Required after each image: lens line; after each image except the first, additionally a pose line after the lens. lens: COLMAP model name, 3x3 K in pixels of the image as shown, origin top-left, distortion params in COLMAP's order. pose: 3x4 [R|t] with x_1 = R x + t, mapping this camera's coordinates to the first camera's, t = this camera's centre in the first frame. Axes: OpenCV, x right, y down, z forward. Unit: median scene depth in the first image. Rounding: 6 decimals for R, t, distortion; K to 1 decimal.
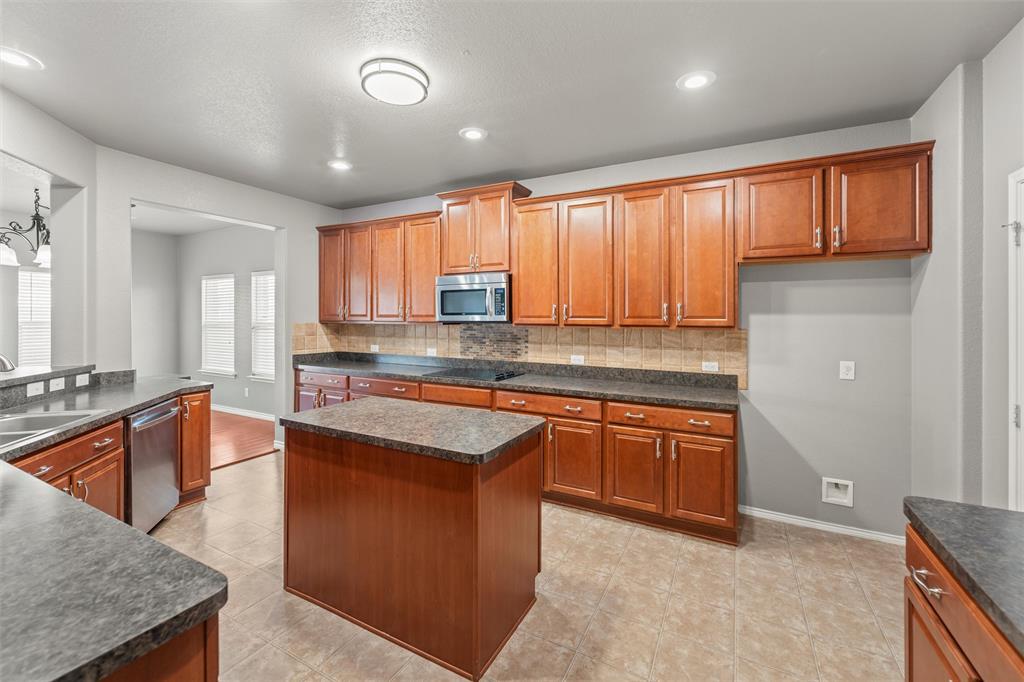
lens RADIAL K [[425.1, 0, 510.9], [0, 425.1, 315.5], [0, 0, 1]] dist [-0.000281, -0.000070]
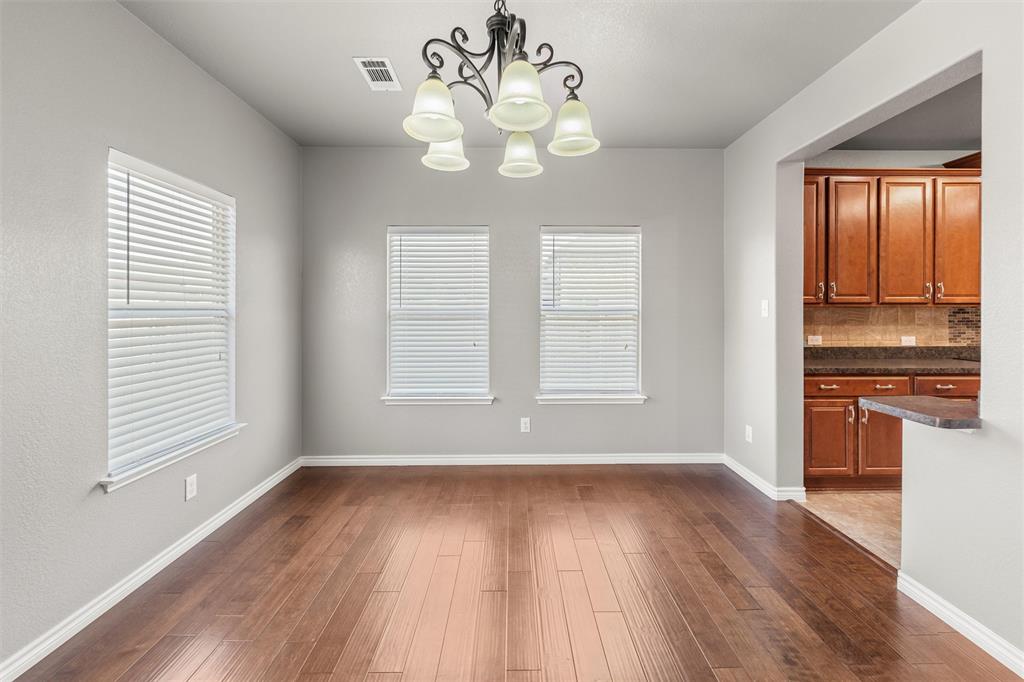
lens RADIAL K [[406.1, 0, 515.9], [0, 406.1, 290.3], [0, 0, 1]] dist [0.000388, 0.000020]
pose [[0.875638, -0.001640, 0.482965, -1.117939], [0.001661, 0.999999, 0.000384, -0.011589], [-0.482965, 0.000466, 0.875640, 0.619915]]
